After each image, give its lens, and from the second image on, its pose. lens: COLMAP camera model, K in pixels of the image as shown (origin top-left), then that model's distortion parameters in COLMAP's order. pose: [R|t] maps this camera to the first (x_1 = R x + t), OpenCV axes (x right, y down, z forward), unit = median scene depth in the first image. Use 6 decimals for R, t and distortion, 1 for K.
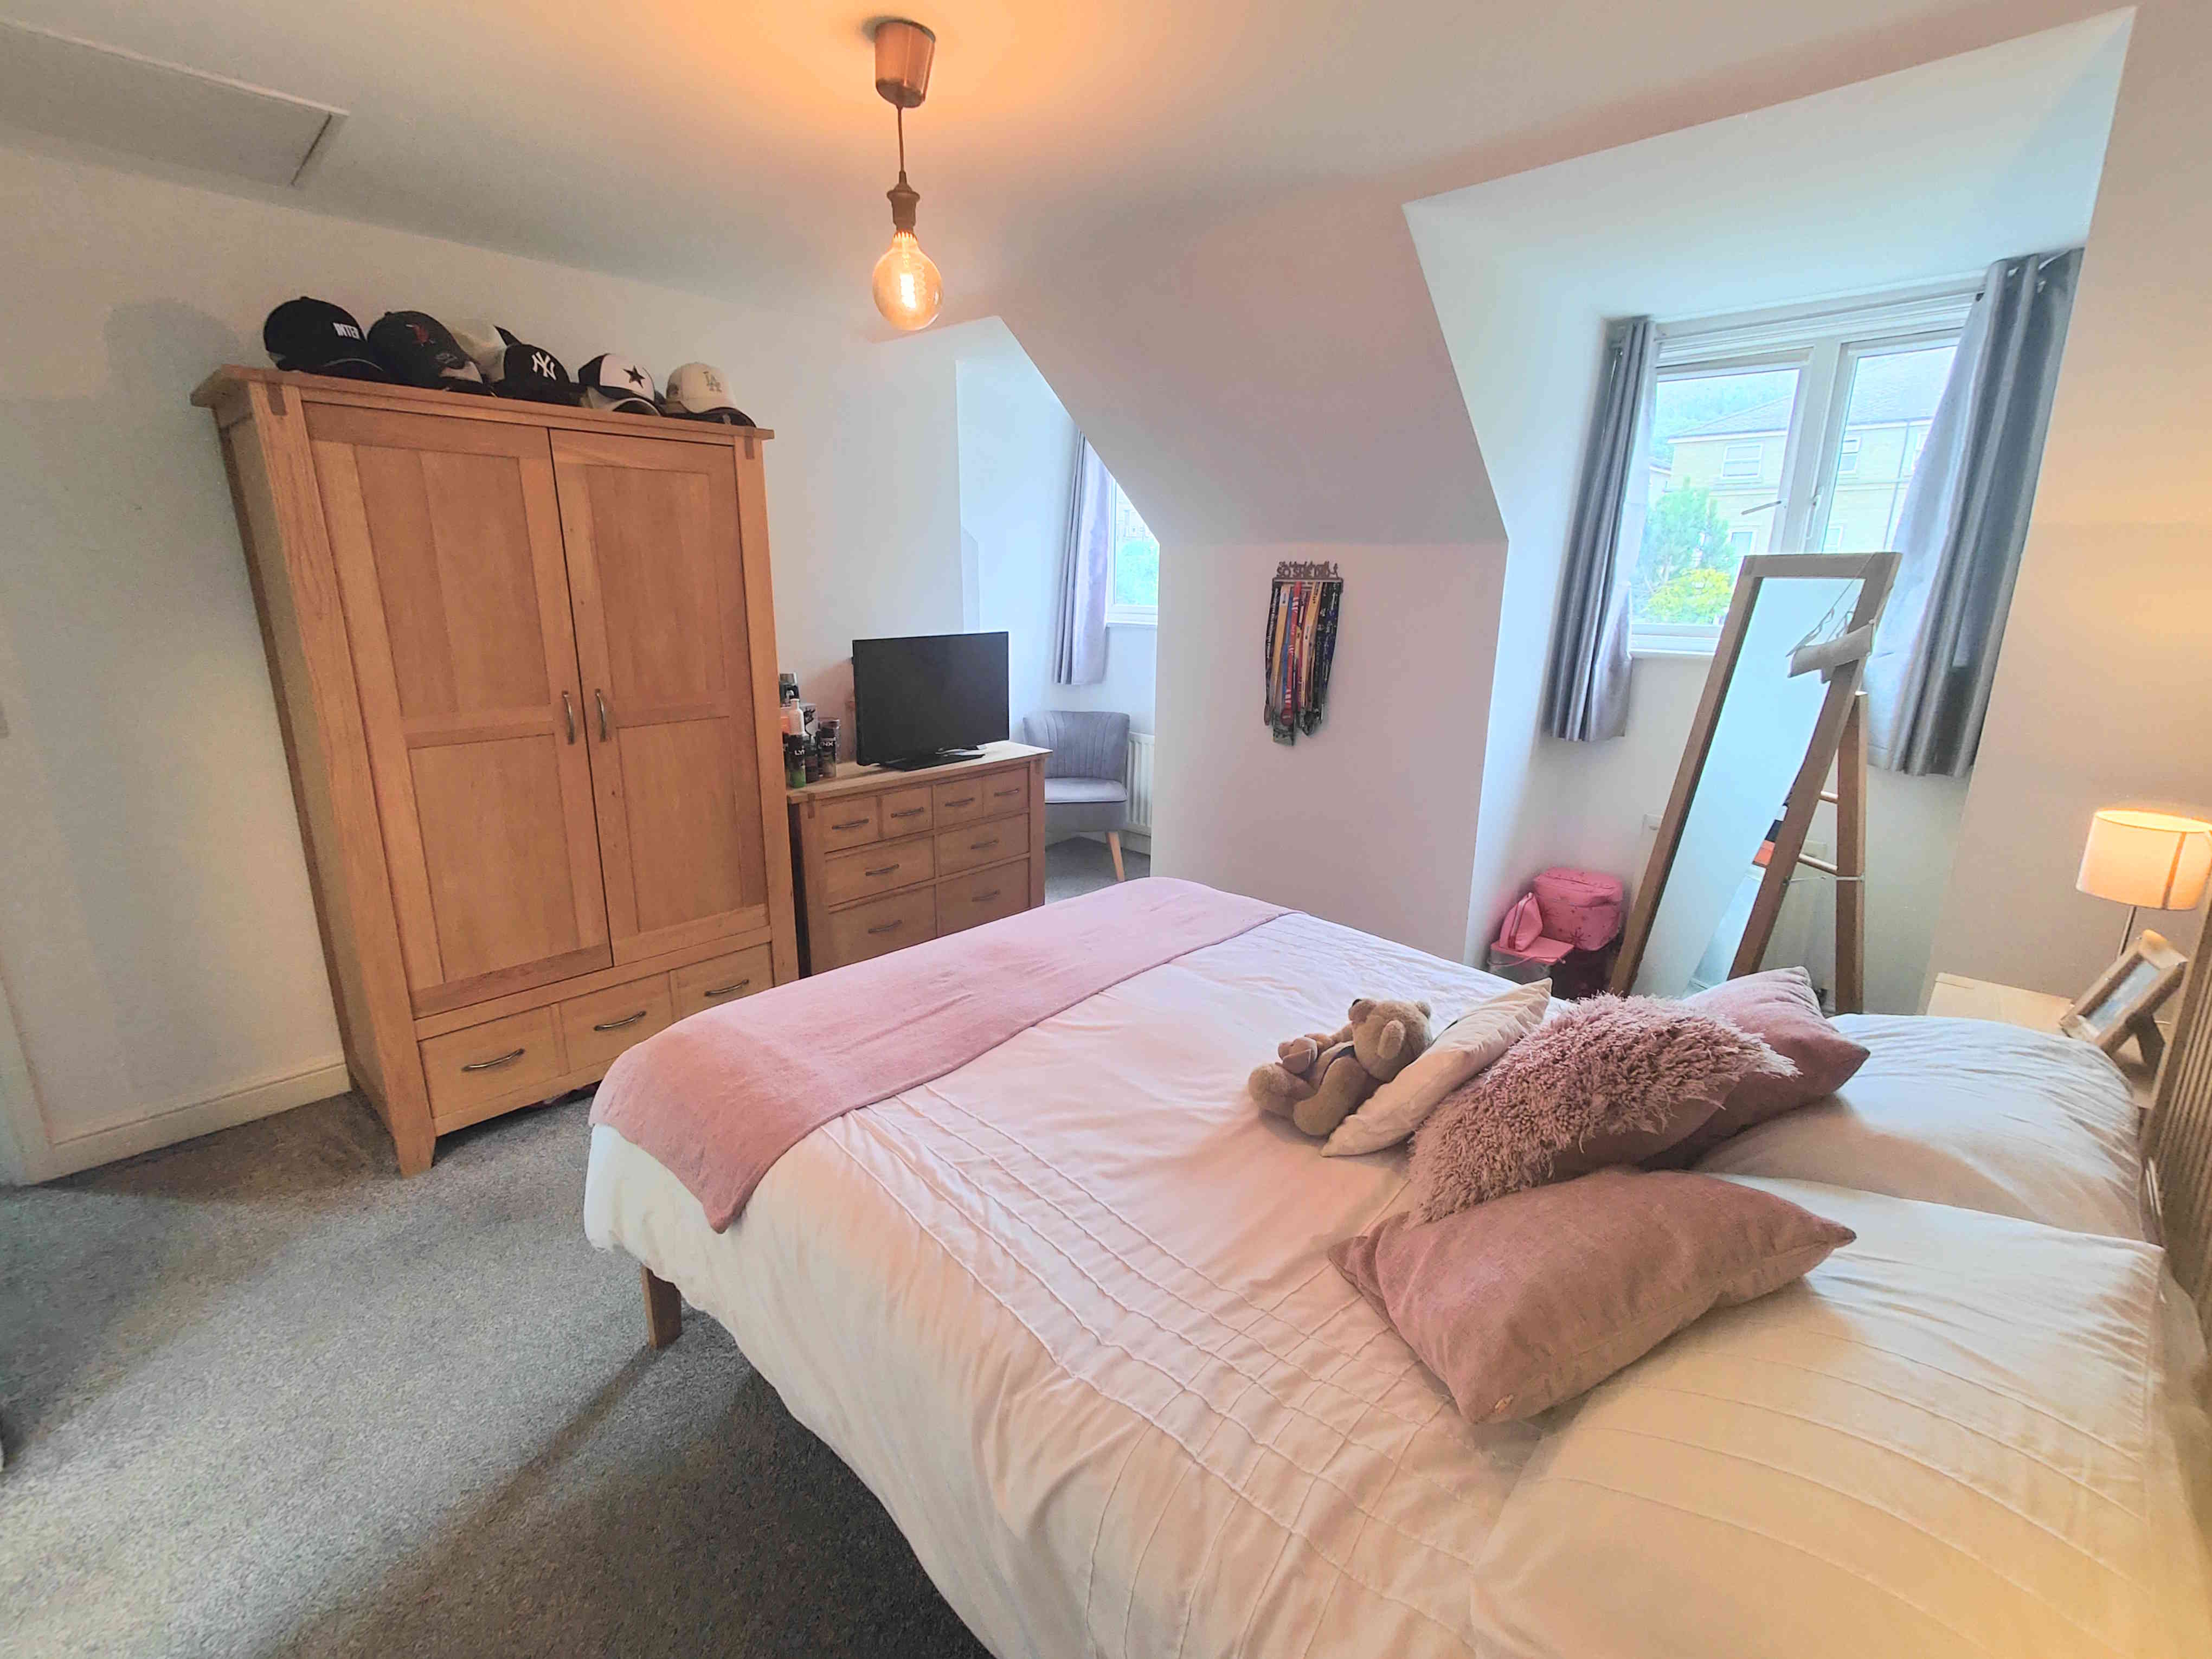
lens RADIAL K [[974.8, 0, 1103.4], [0, 974.8, 822.6], [0, 0, 1]] dist [0.003777, 0.001530]
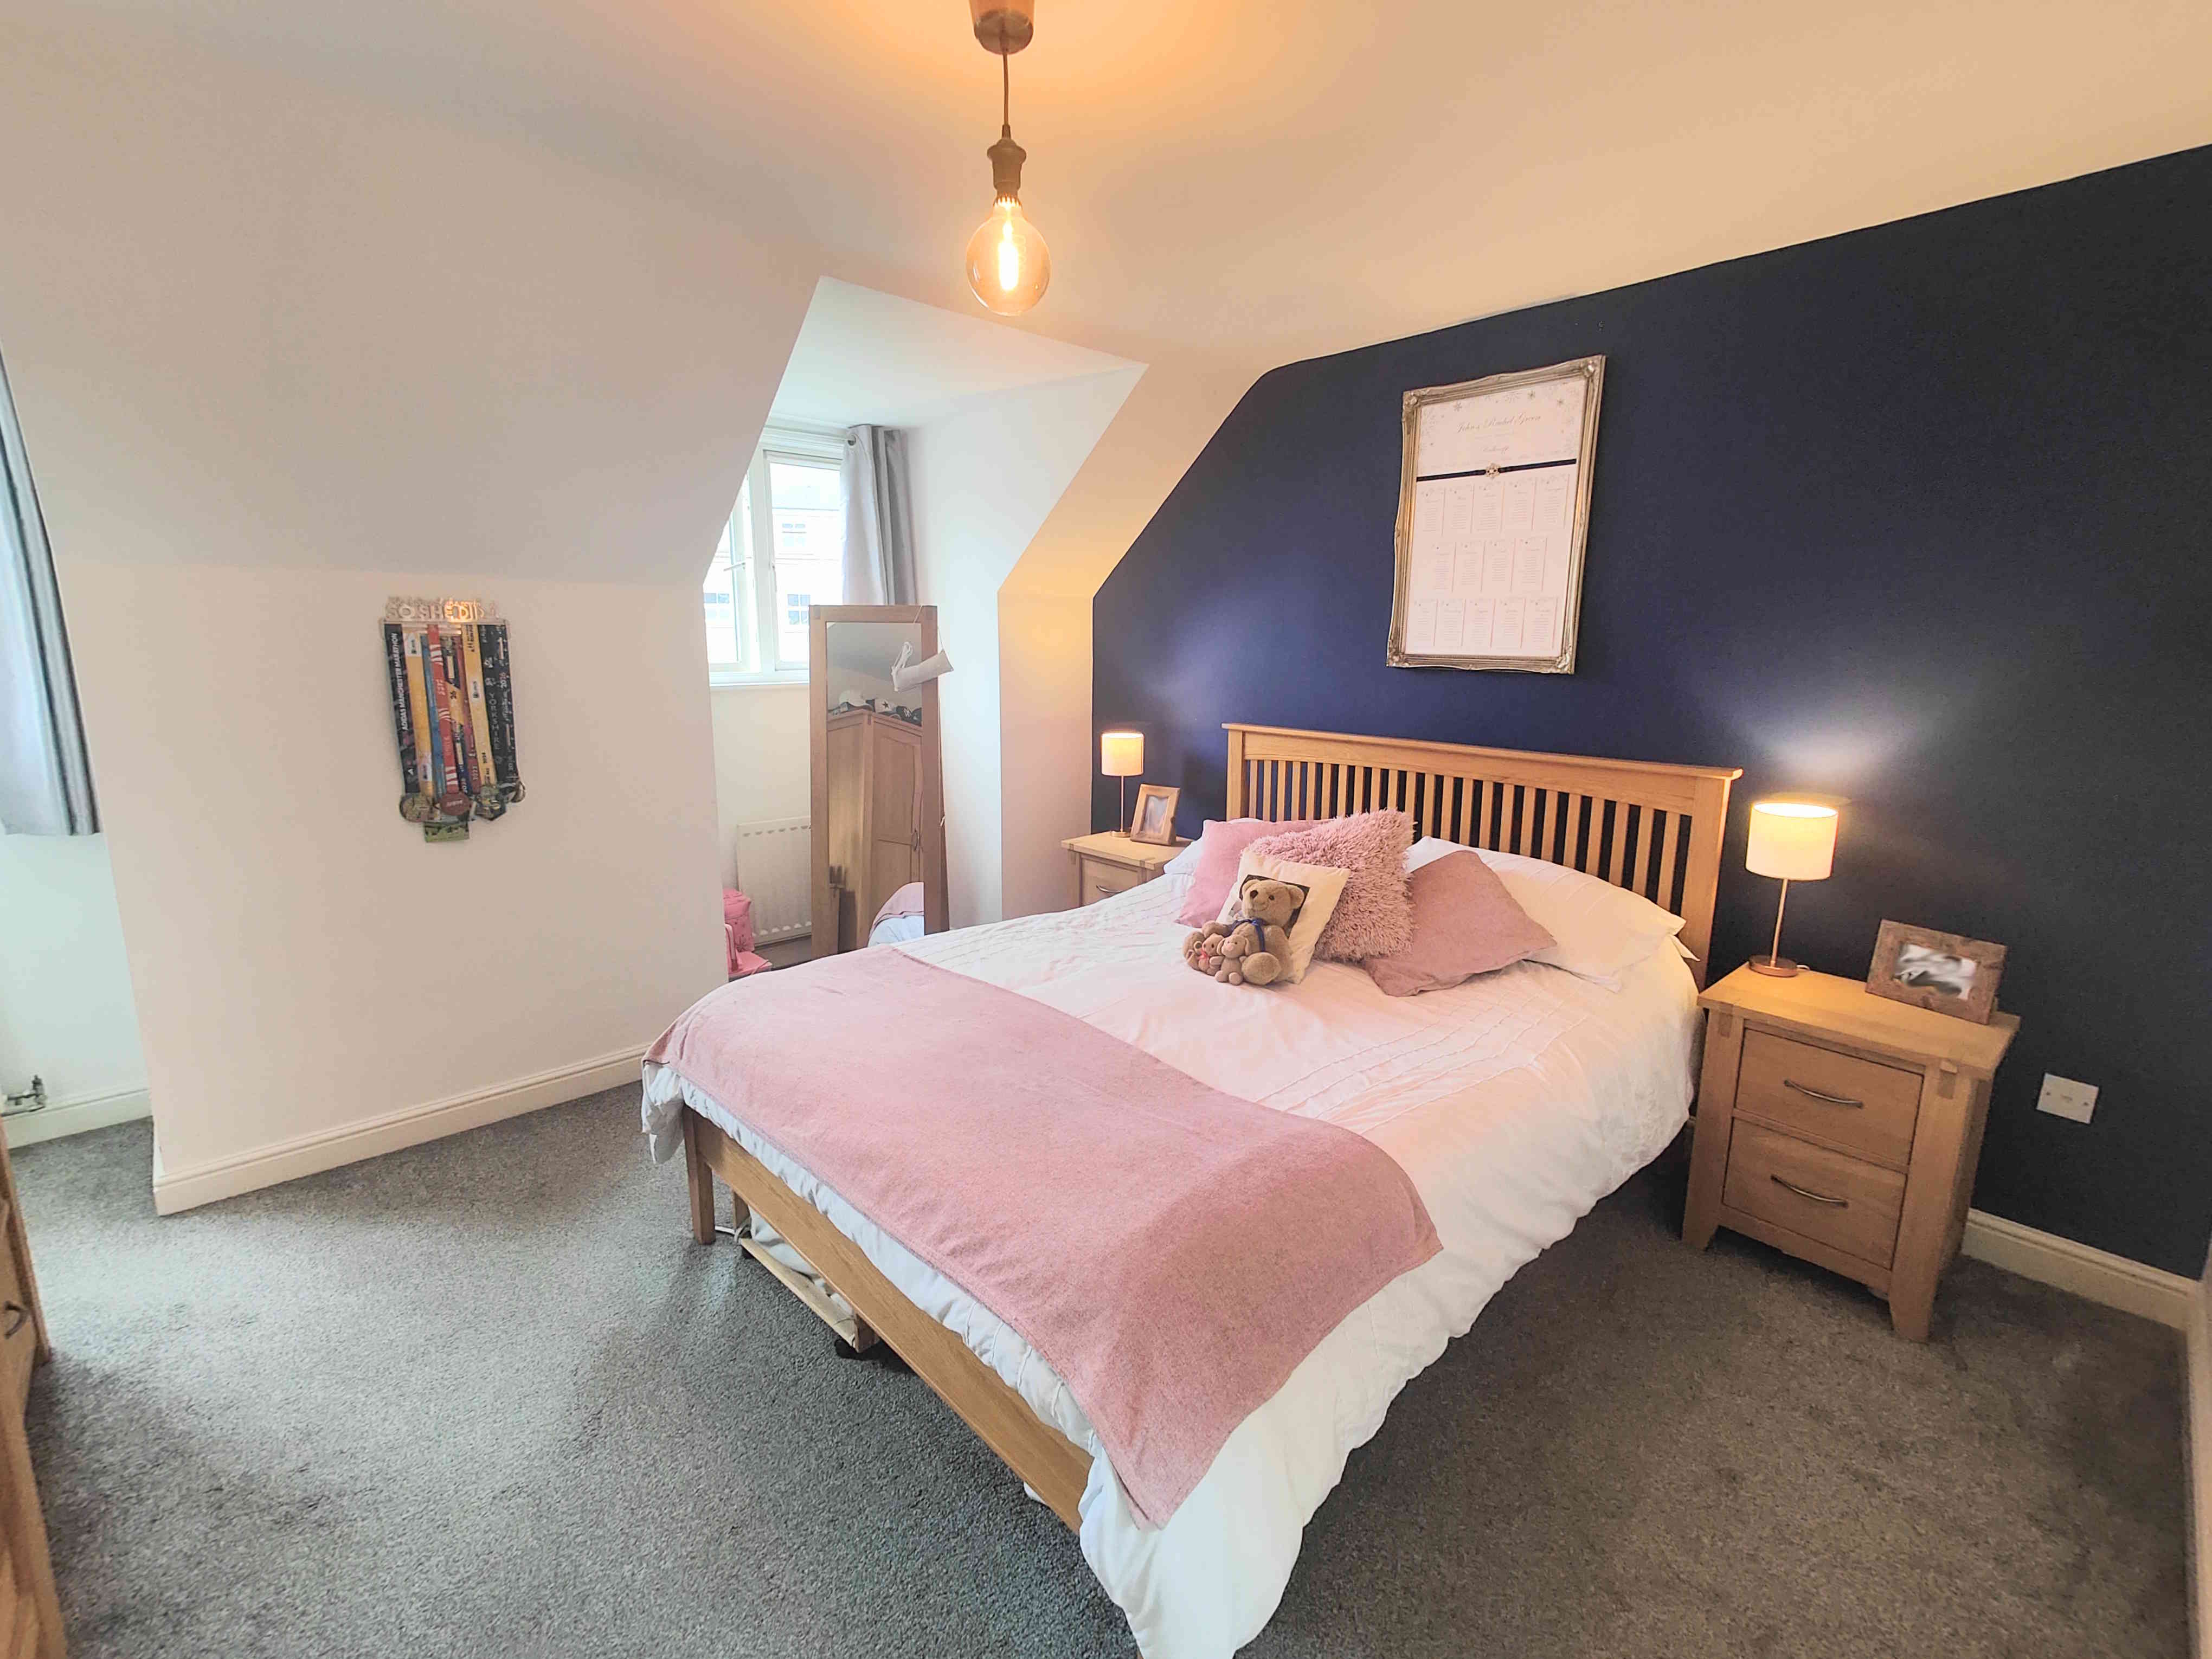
lens RADIAL K [[974.8, 0, 1103.4], [0, 974.8, 822.6], [0, 0, 1]] dist [0.003777, 0.001530]
pose [[0.054624, -0.204659, 0.977308, -0.545716], [0.246655, 0.951202, 0.185406, -0.116478], [-0.967563, 0.230931, 0.102438, 0.467879]]
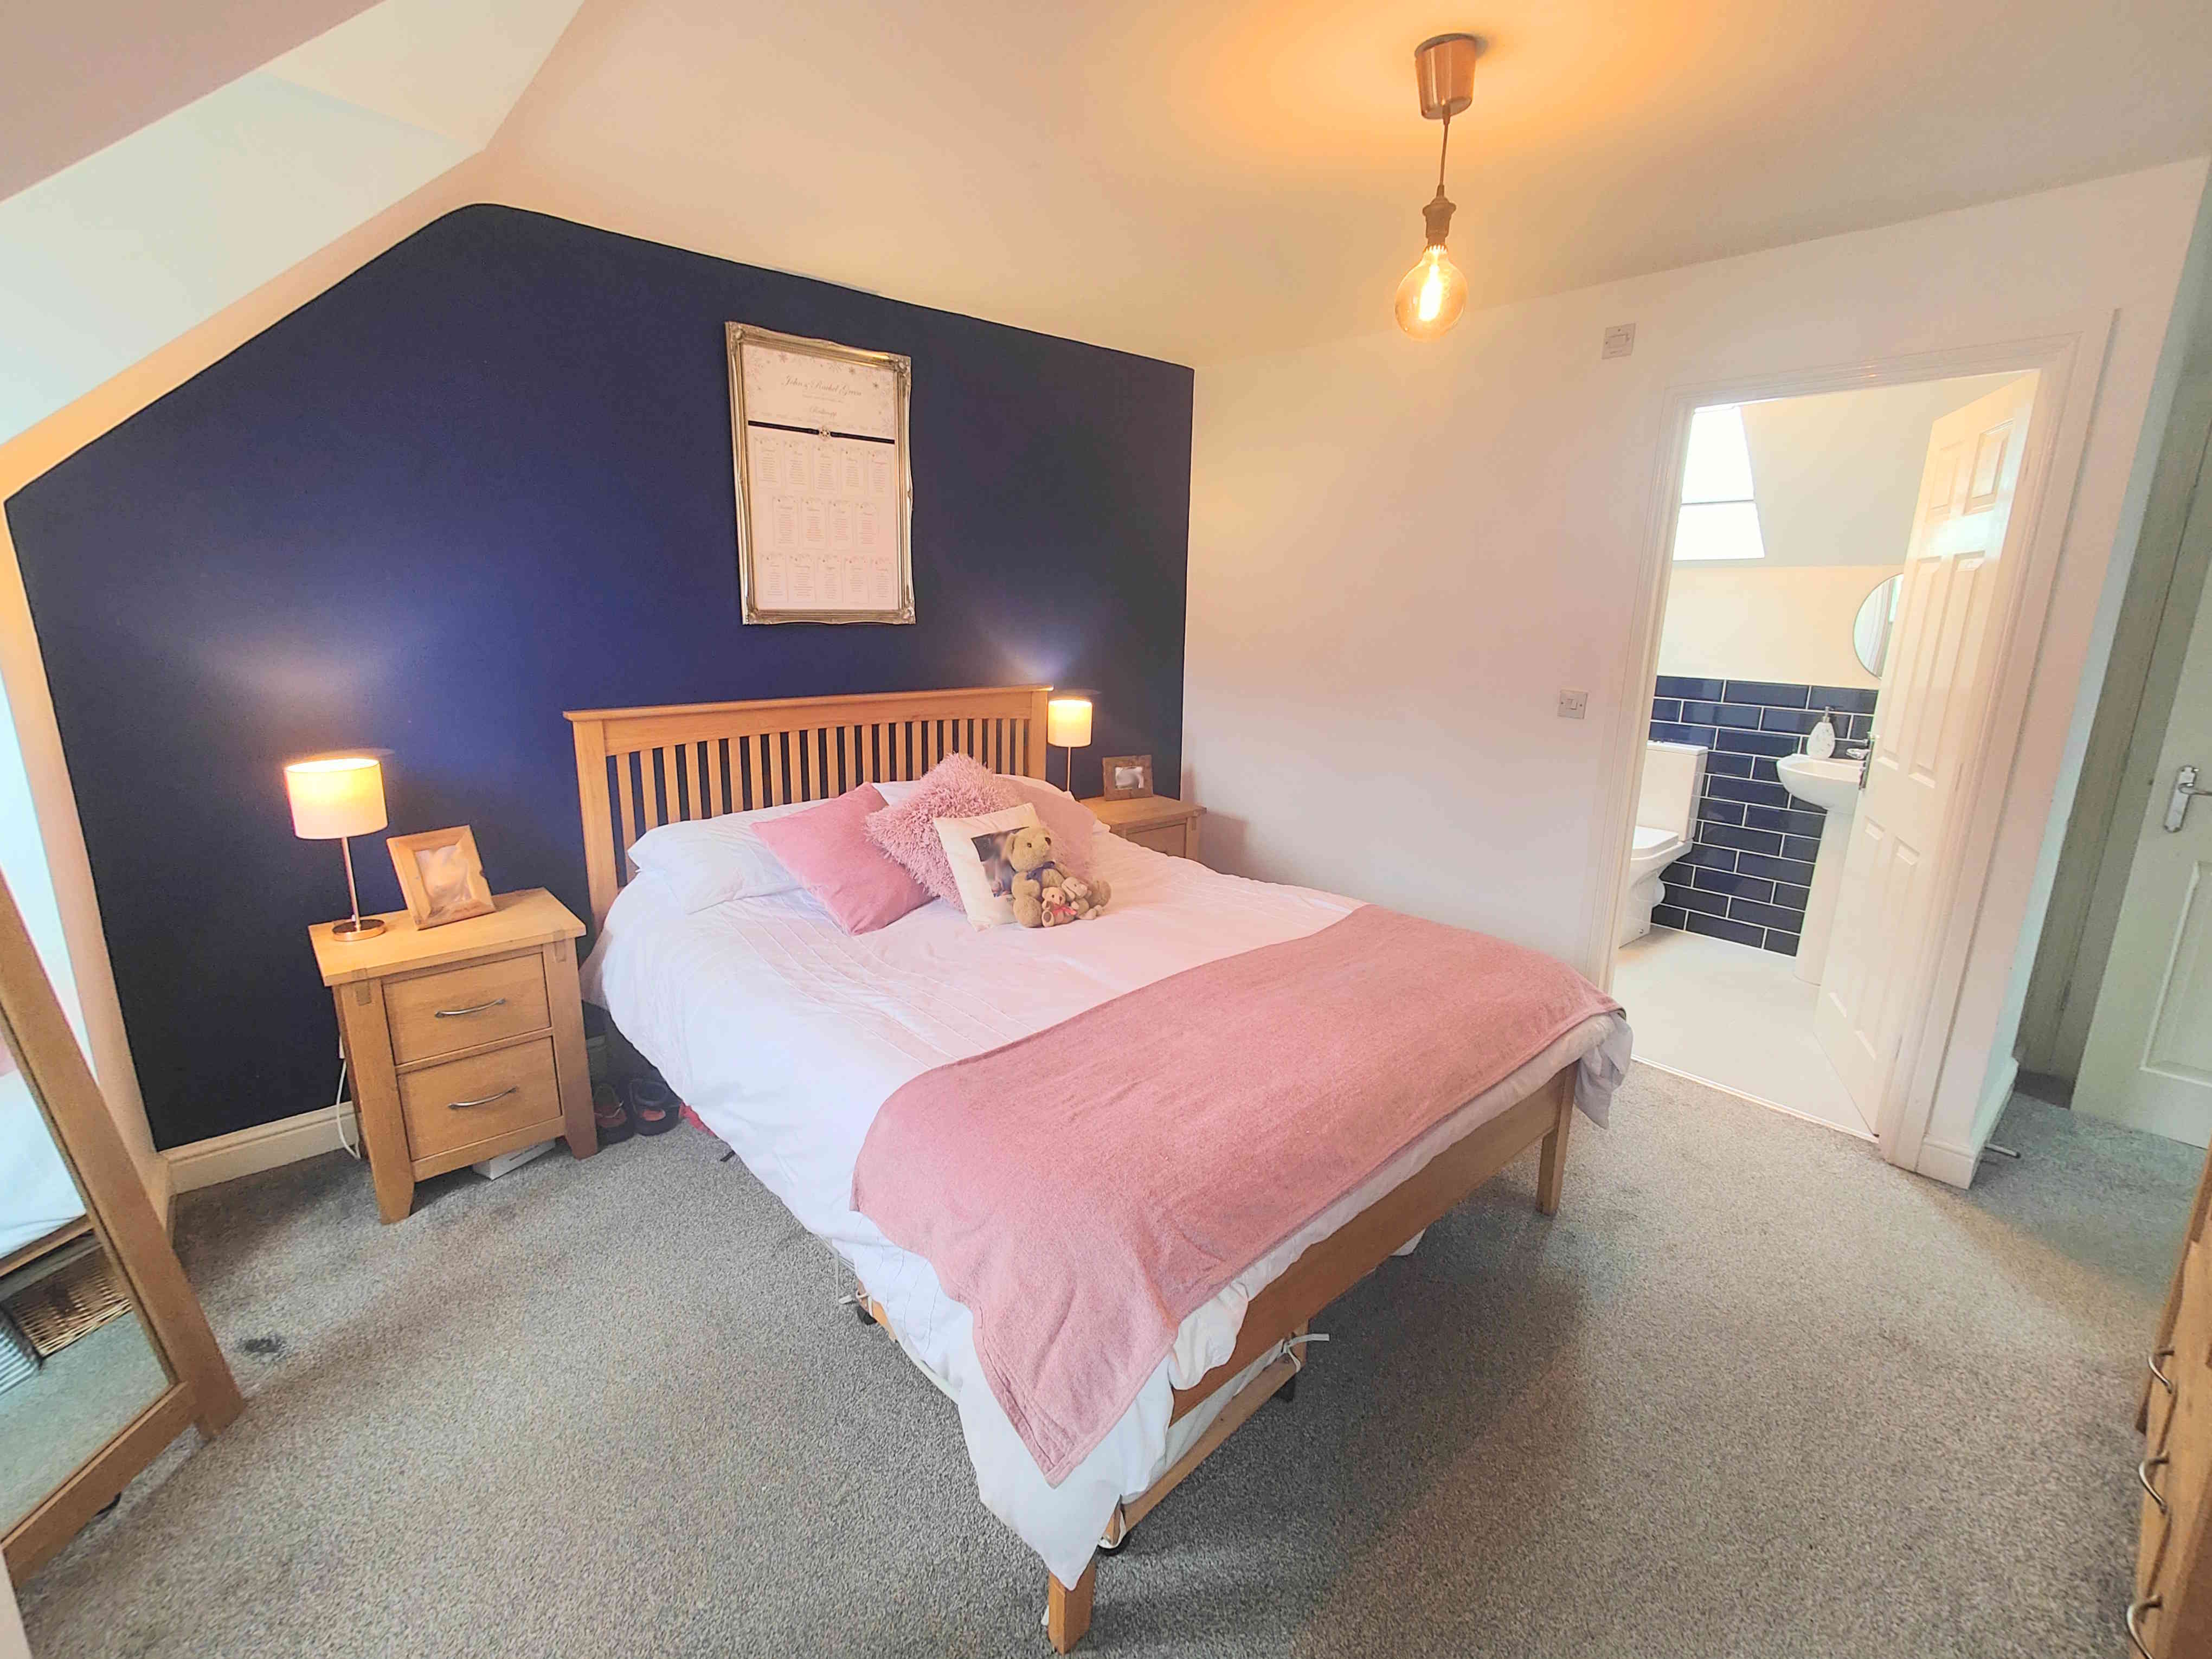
lens RADIAL K [[974.8, 0, 1103.4], [0, 974.8, 822.6], [0, 0, 1]] dist [0.003777, 0.001530]
pose [[-0.995715, -0.049426, 0.078162, 0.013617], [-0.006942, 0.882754, 0.469785, -0.270234], [-0.092218, 0.467229, -0.879314, 1.073229]]
